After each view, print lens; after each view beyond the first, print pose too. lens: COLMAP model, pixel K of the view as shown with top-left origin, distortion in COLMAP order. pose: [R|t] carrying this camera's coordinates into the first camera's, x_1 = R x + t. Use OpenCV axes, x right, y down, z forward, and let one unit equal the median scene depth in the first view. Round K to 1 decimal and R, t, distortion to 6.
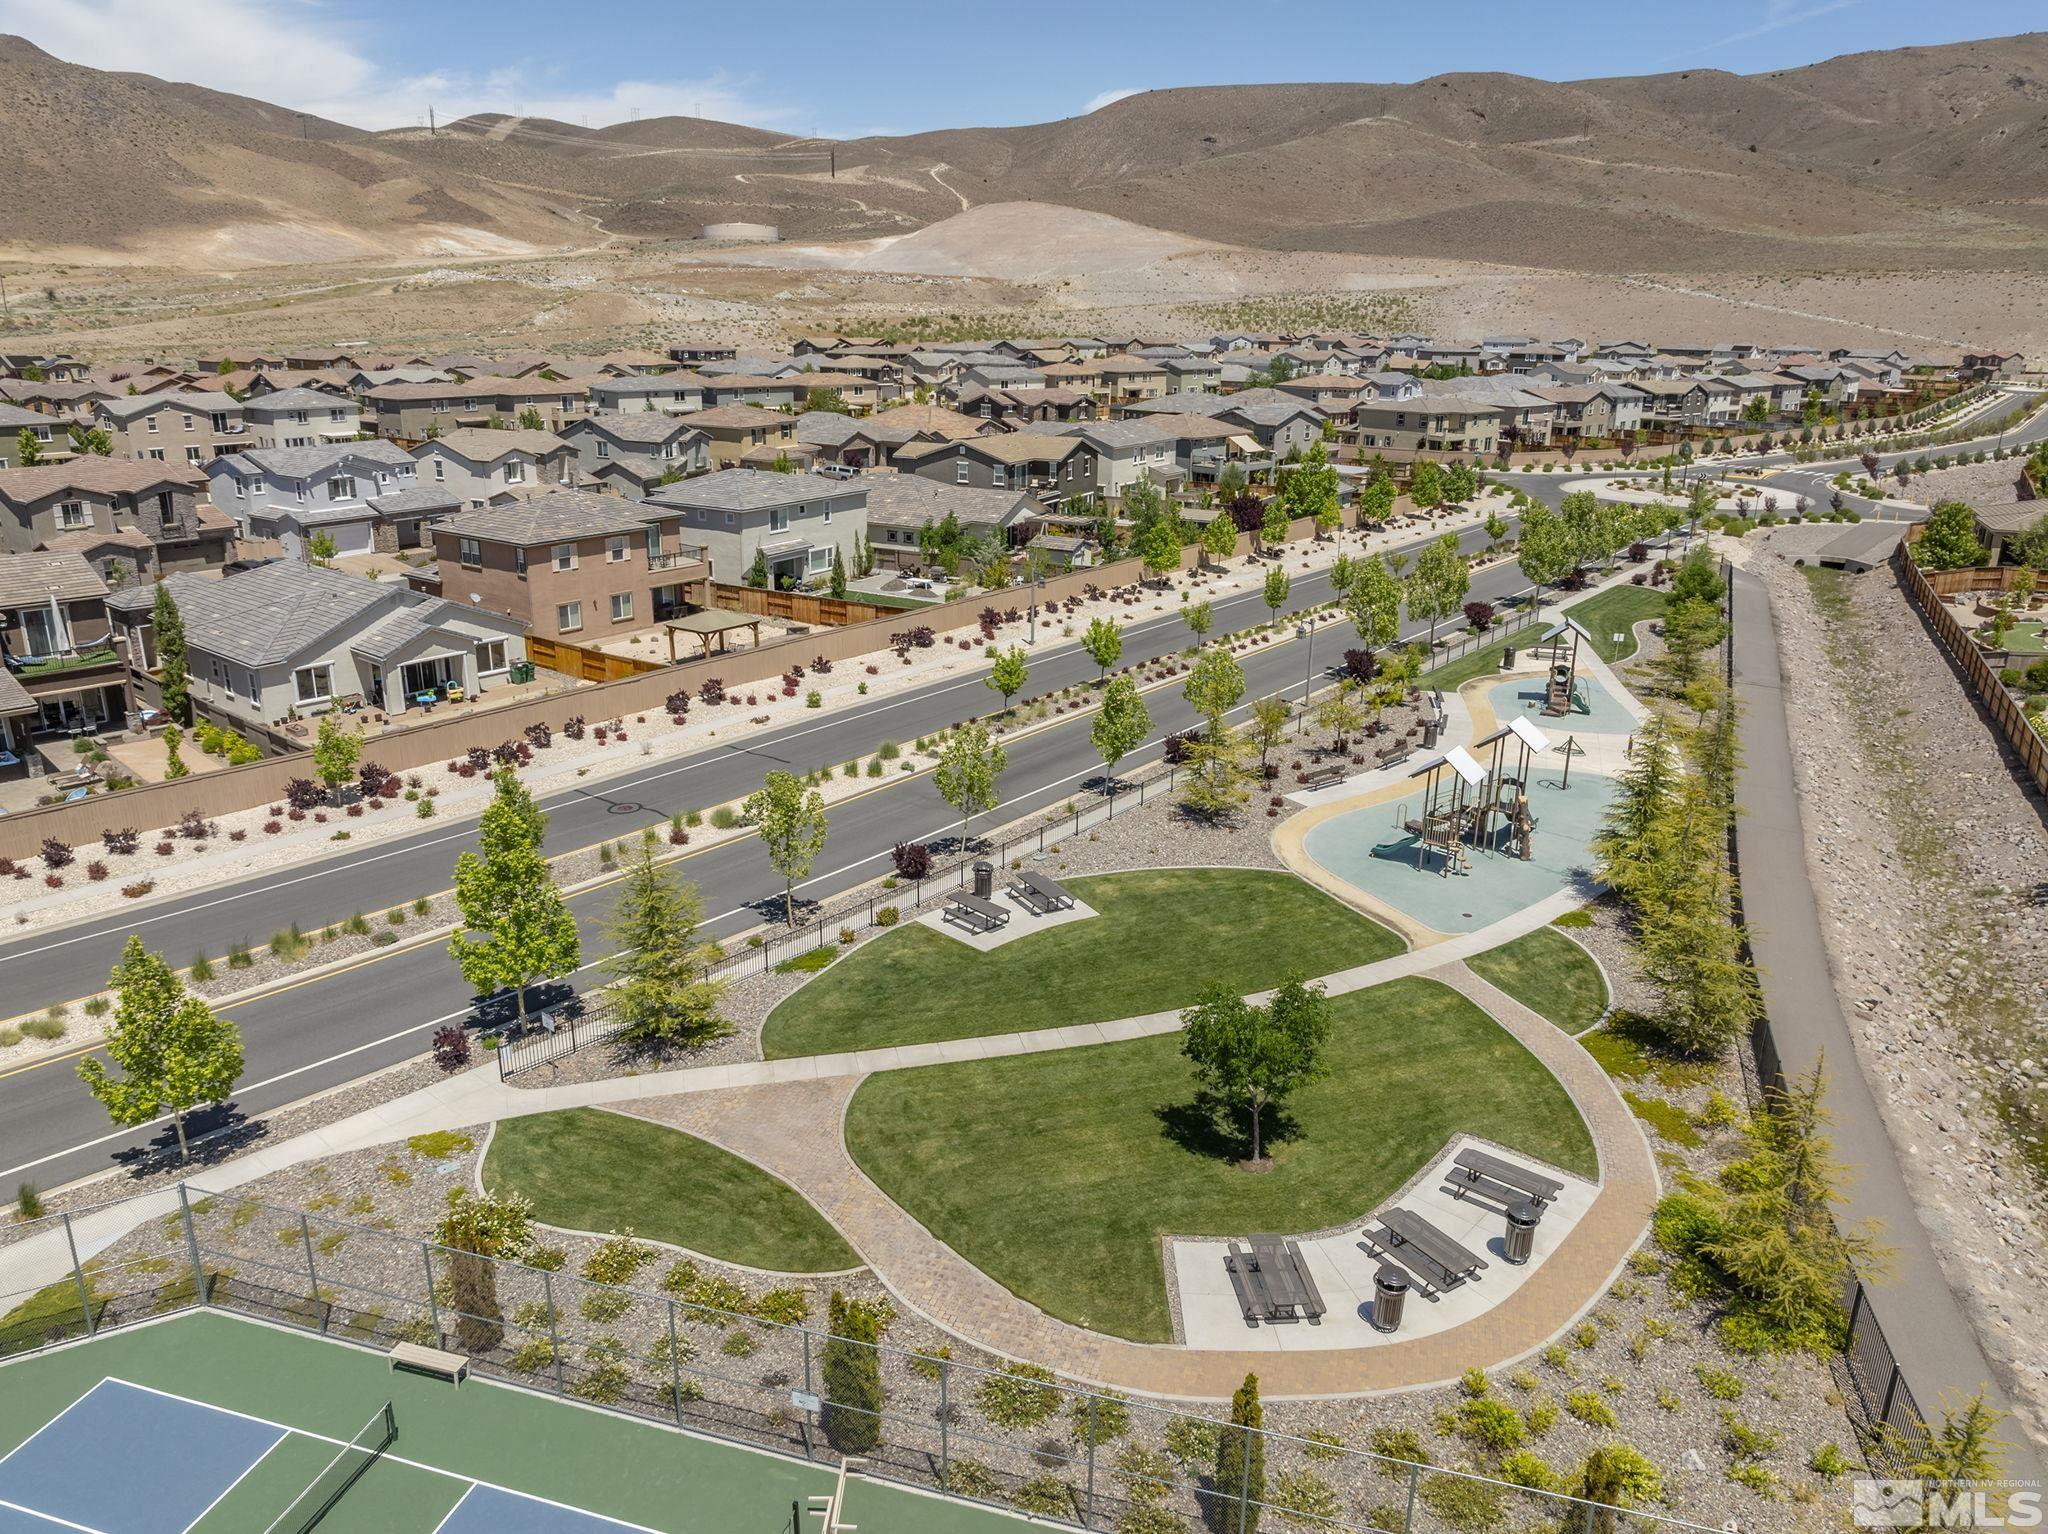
lens RADIAL K [[1425.1, 0, 1027.6], [0, 1425.1, 766.6], [0, 0, 1]] dist [-0.028828, 0.012490]
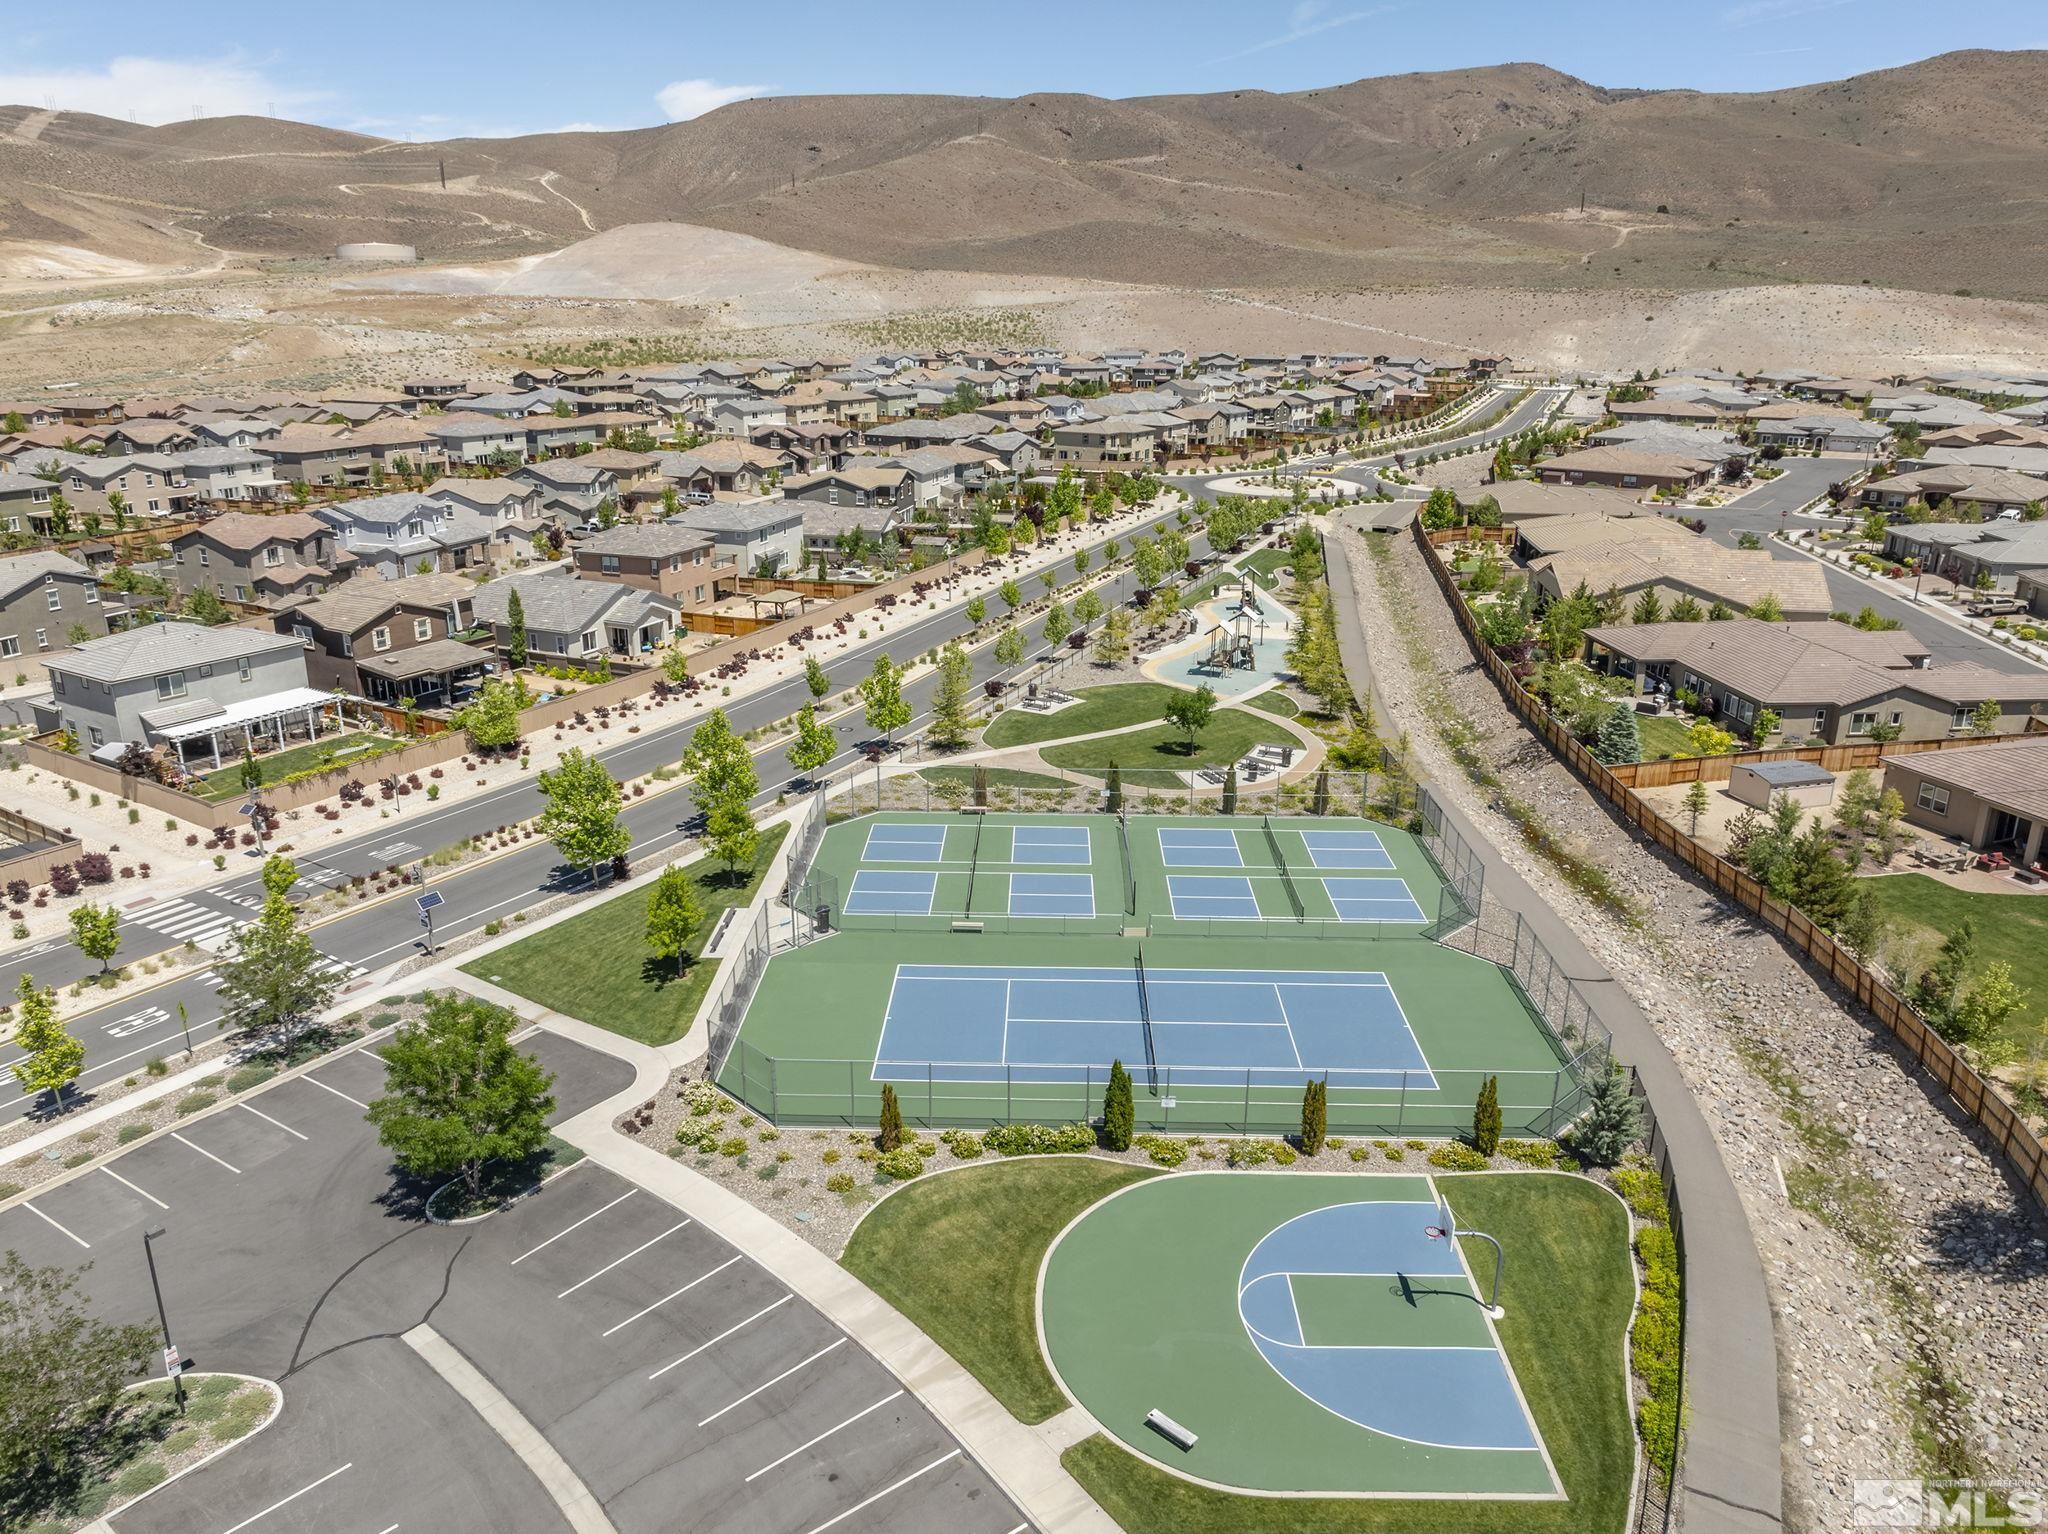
lens RADIAL K [[1425.1, 0, 1025.5], [0, 1425.1, 767.2], [0, 0, 1]] dist [-0.028828, 0.012490]
pose [[0.964681, -0.089999, 0.247569, -0.157649], [0.088960, 0.995916, 0.015402, 0.042308], [-0.247944, 0.007166, 0.968748, -0.301705]]
